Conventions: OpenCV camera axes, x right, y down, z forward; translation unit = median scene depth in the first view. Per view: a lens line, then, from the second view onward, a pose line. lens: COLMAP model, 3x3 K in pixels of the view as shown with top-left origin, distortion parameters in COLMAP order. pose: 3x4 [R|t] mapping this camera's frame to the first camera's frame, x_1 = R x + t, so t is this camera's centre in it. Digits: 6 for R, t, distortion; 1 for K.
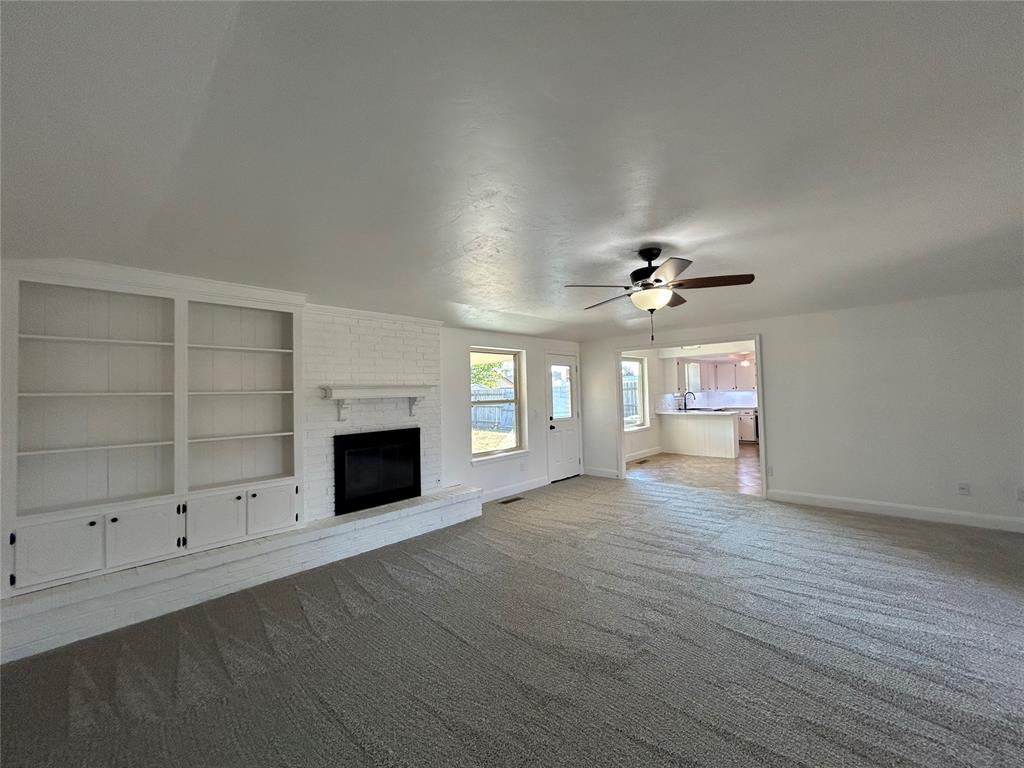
lens RADIAL K [[415.5, 0, 511.1], [0, 415.5, 381.1], [0, 0, 1]] dist [-0.000836, 0.000937]
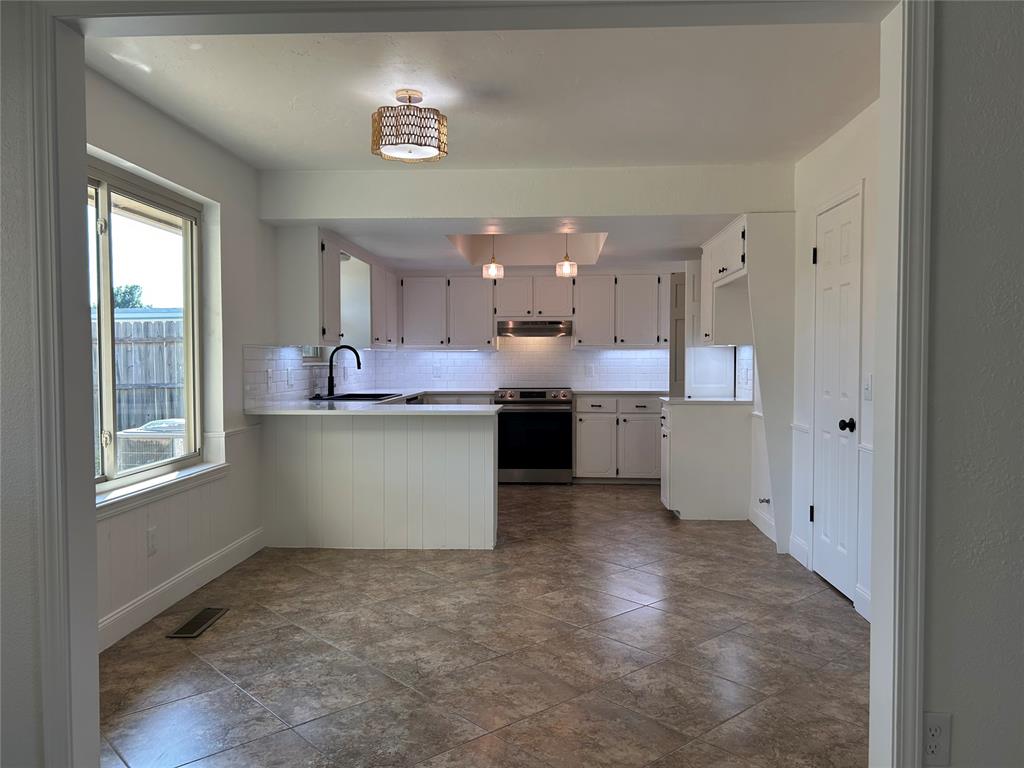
lens RADIAL K [[769.0, 0, 514.8], [0, 769.0, 382.1], [0, 0, 1]] dist [0.059545, -0.071008]
pose [[0.759723, 0.007108, 0.650208, 0.300490], [-0.041239, 0.998454, 0.037269, 0.061097], [-0.648938, -0.055128, 0.758841, 1.002438]]
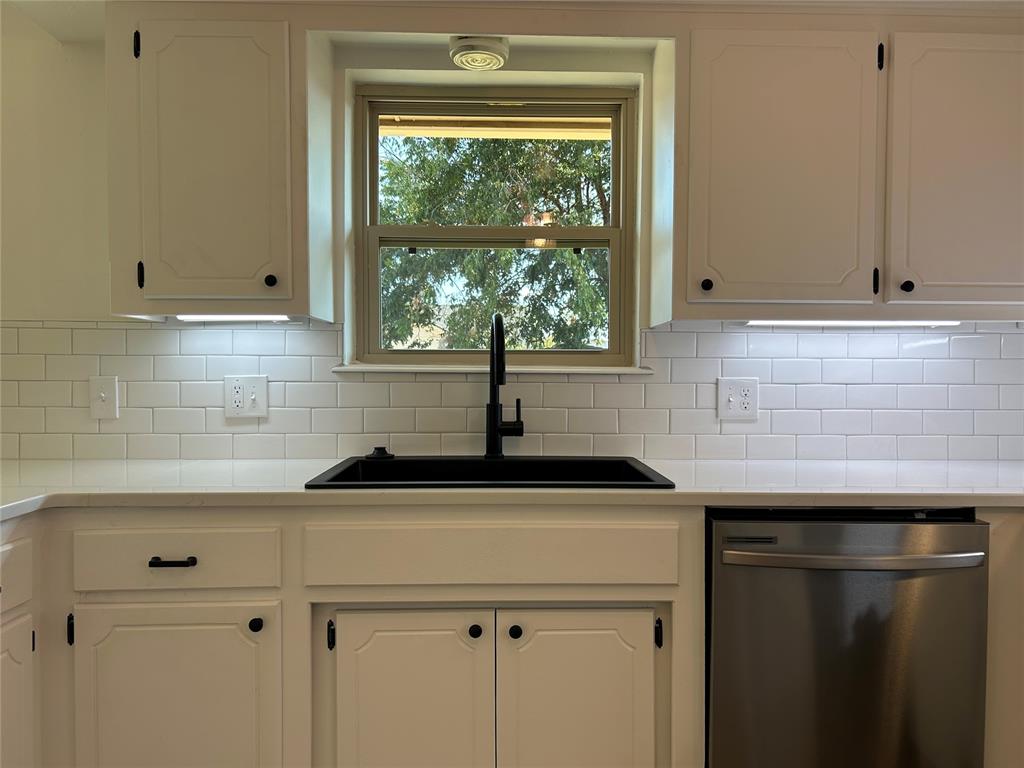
lens RADIAL K [[769.0, 0, 514.8], [0, 769.0, 382.1], [0, 0, 1]] dist [0.059545, -0.071008]
pose [[0.710656, 0.038693, -0.702475, 1.309352], [-0.002397, 0.998614, 0.052580, 0.076403], [0.703536, -0.035682, 0.709763, 1.937480]]
